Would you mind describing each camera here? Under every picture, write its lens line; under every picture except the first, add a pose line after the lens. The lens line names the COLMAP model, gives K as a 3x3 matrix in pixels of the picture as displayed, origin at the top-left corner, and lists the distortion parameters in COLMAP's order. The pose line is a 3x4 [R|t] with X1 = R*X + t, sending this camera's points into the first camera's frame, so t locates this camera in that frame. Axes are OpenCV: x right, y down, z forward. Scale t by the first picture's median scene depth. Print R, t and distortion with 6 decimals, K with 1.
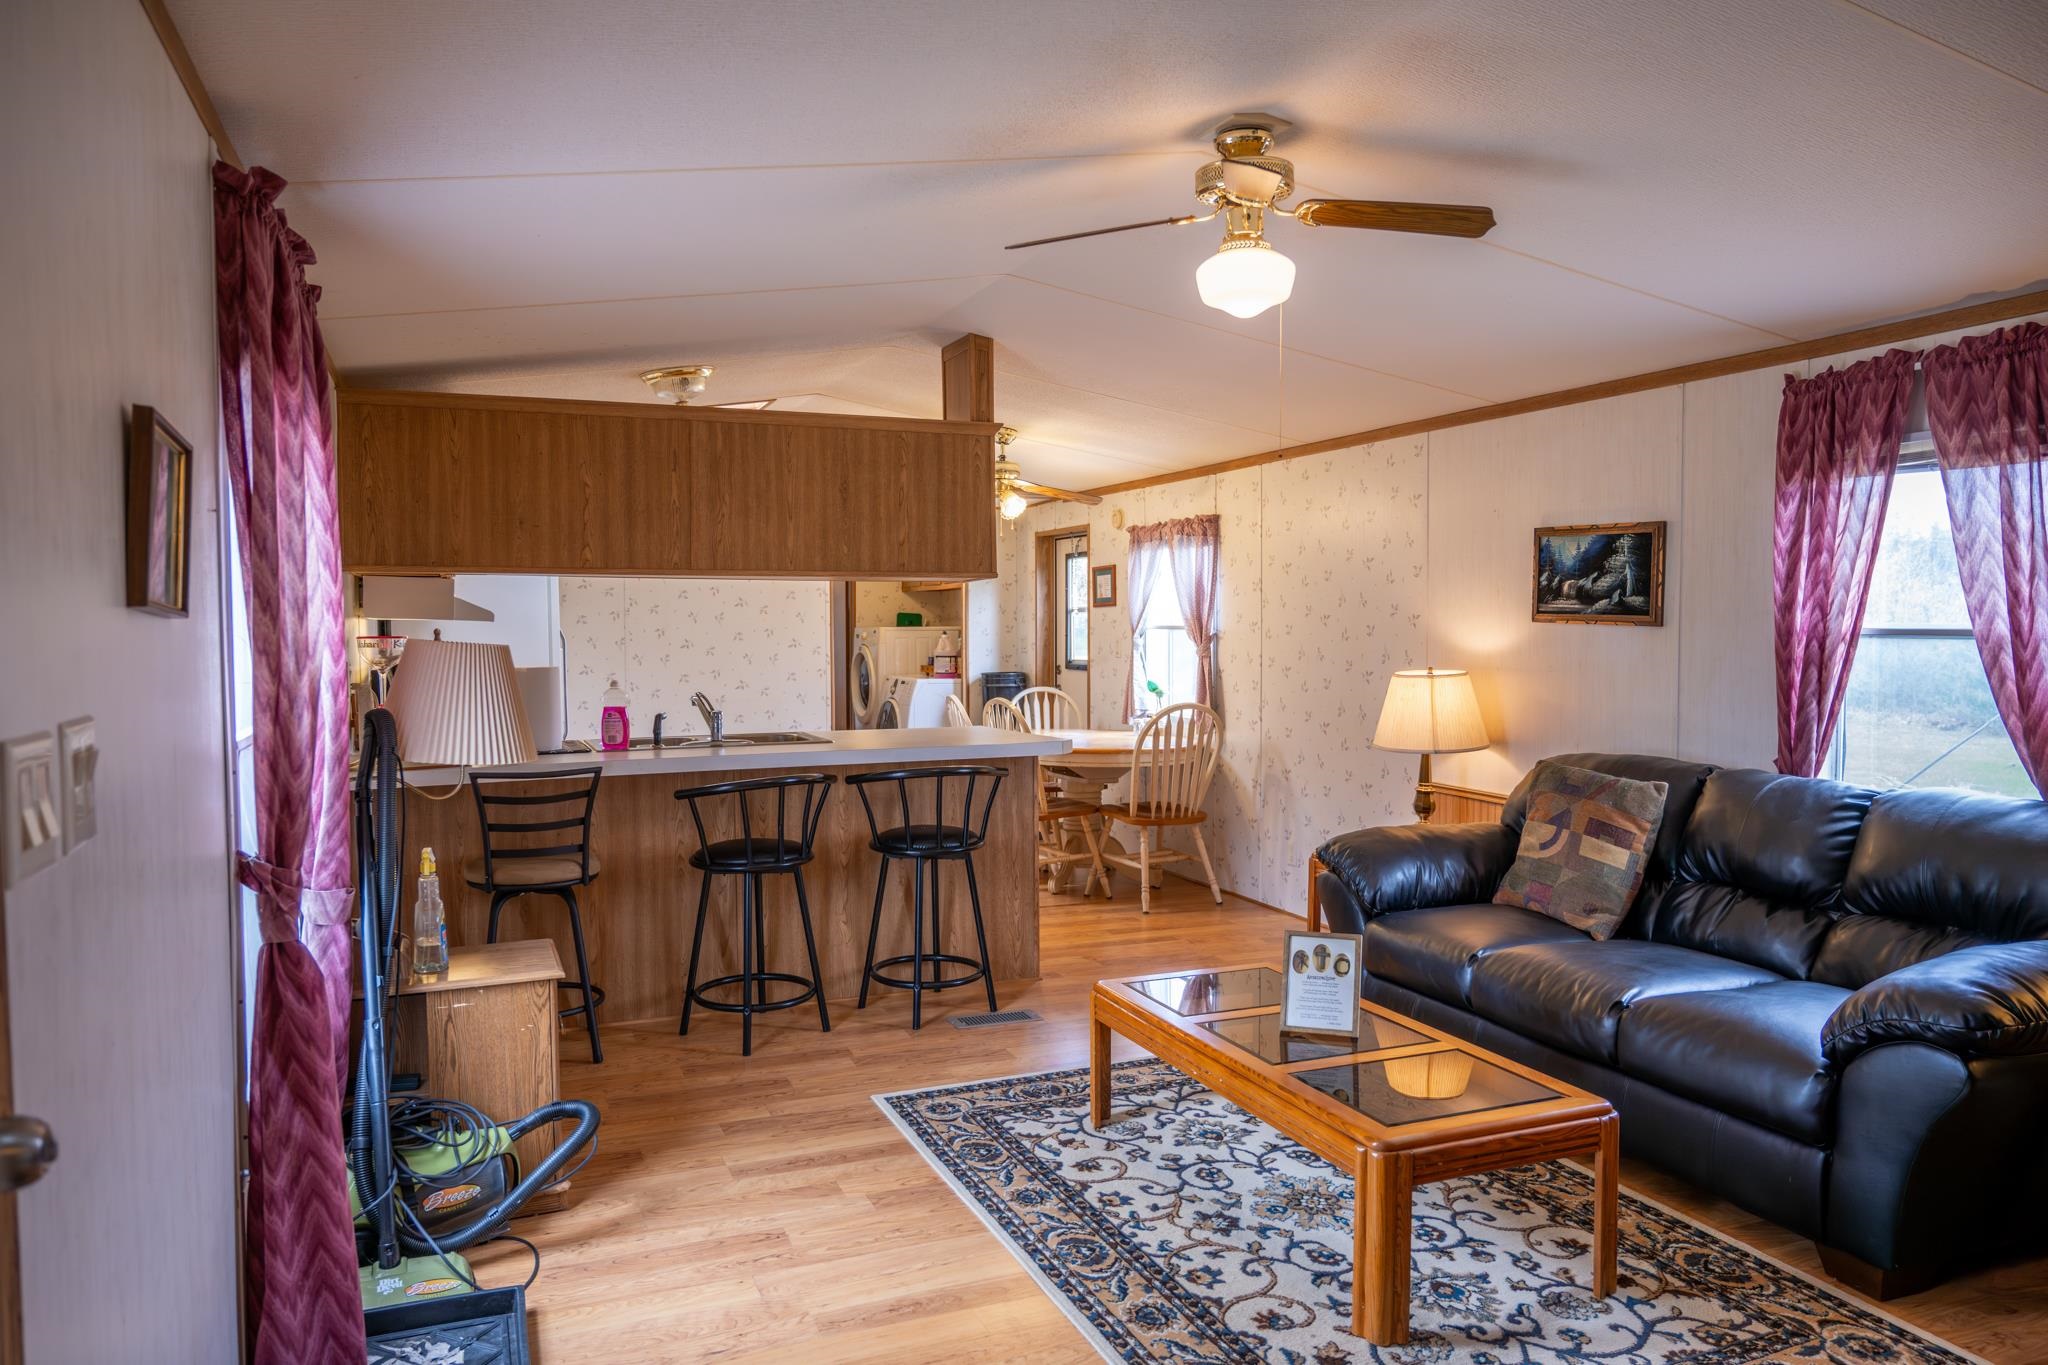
lens RADIAL K [[1383.4, 0, 1030.2], [0, 1383.4, 686.7], [0, 0, 1]] dist [-0.005351, 0.008073]
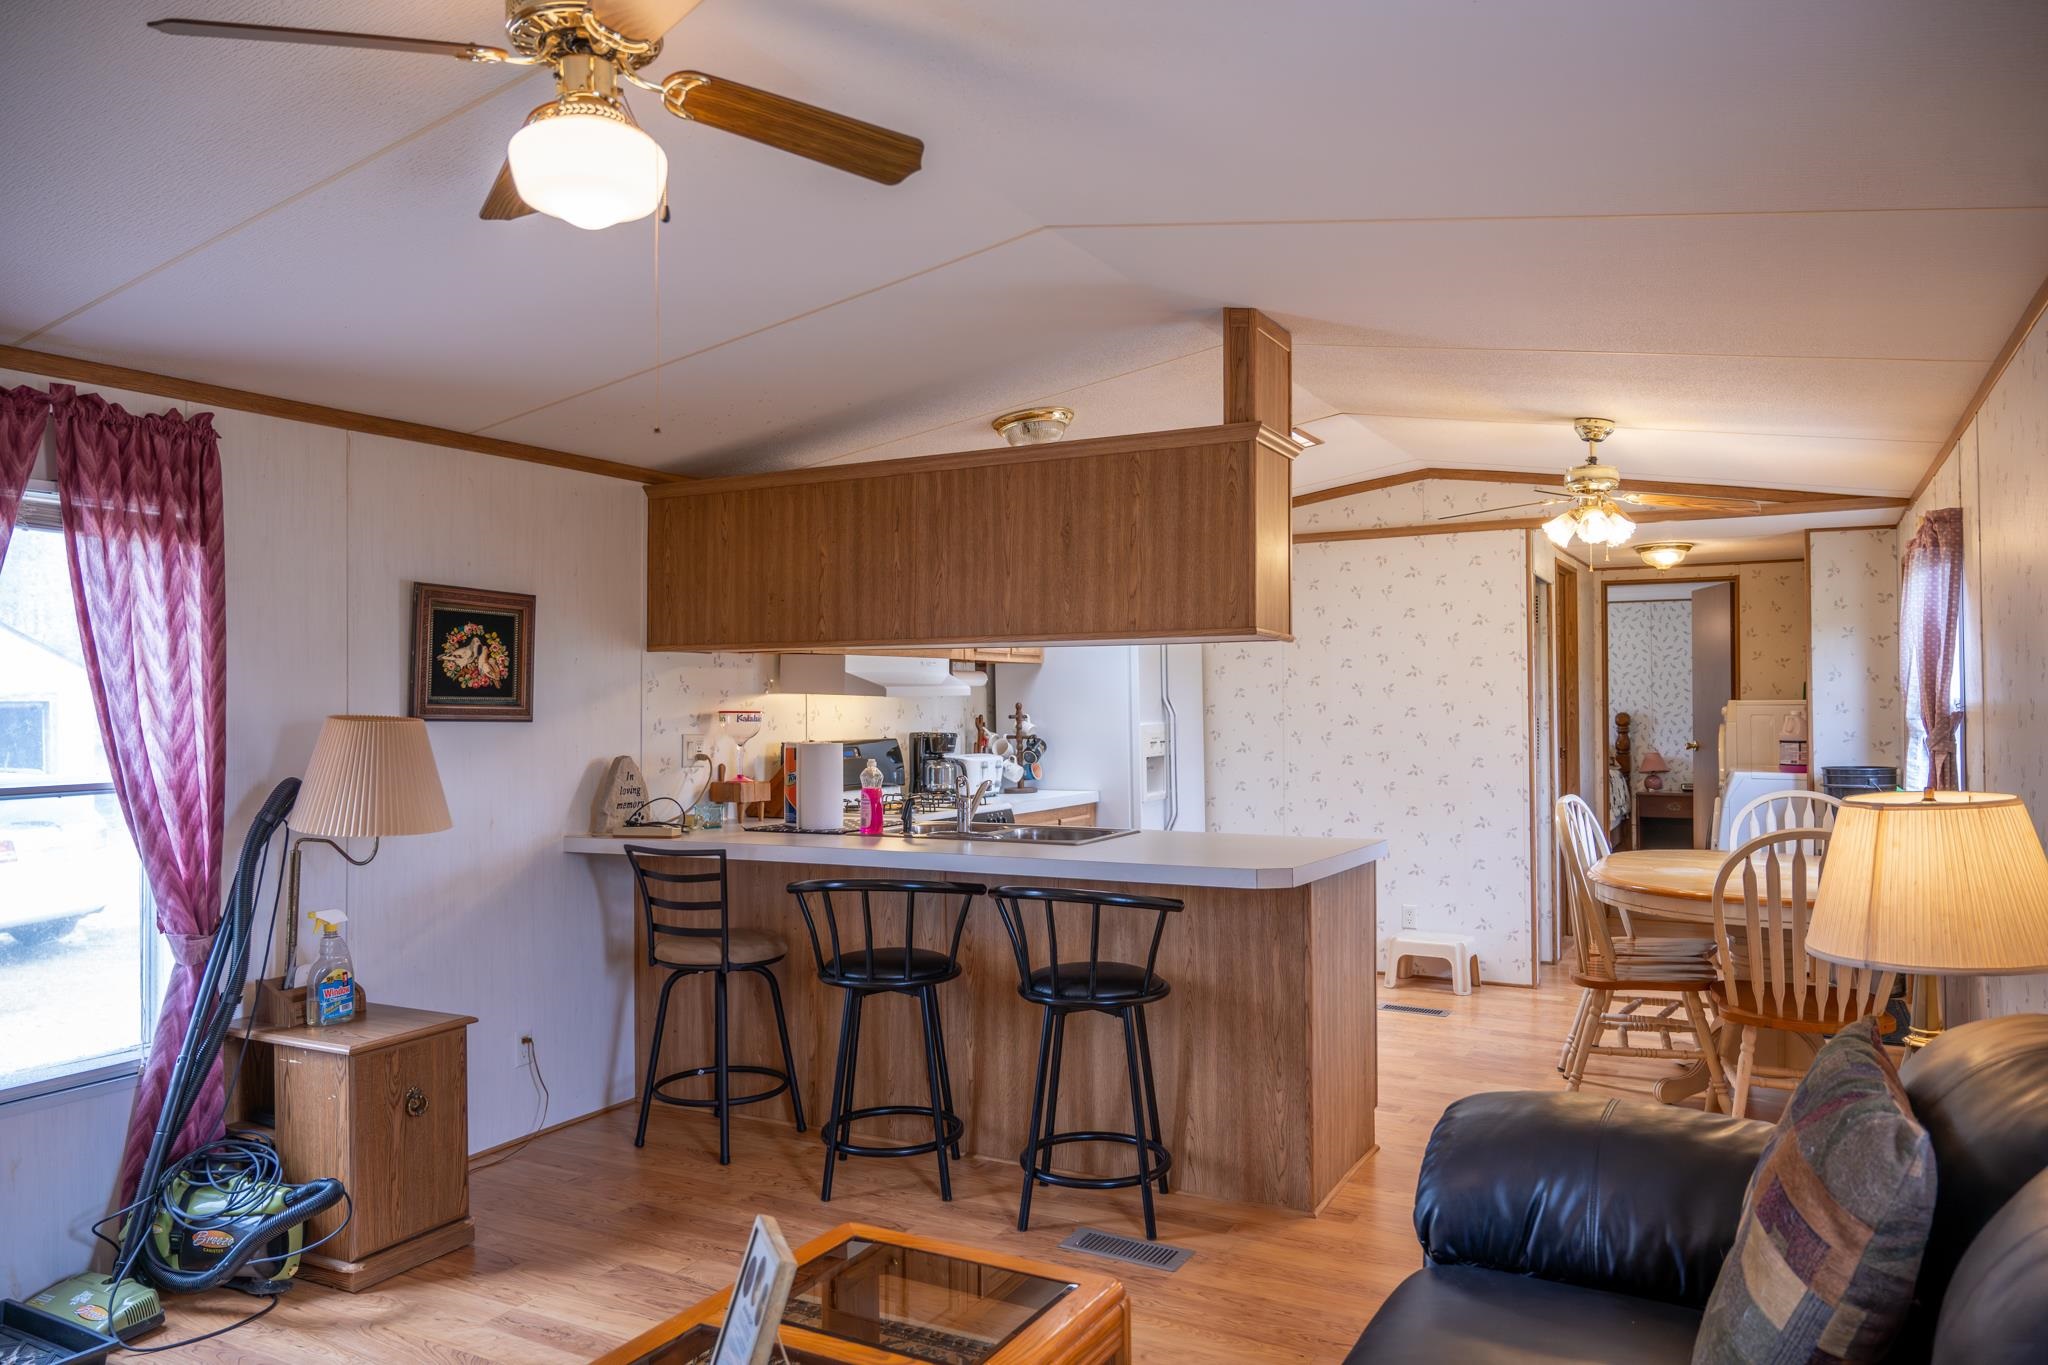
lens RADIAL K [[1402.3, 0, 1026.1], [0, 1402.3, 678.5], [0, 0, 1]] dist [-0.005252, 0.001311]
pose [[0.633168, -0.012260, -0.773917, 0.496658], [-0.032219, 0.998590, -0.042178, -0.022346], [0.773343, 0.051641, 0.631881, 0.475535]]
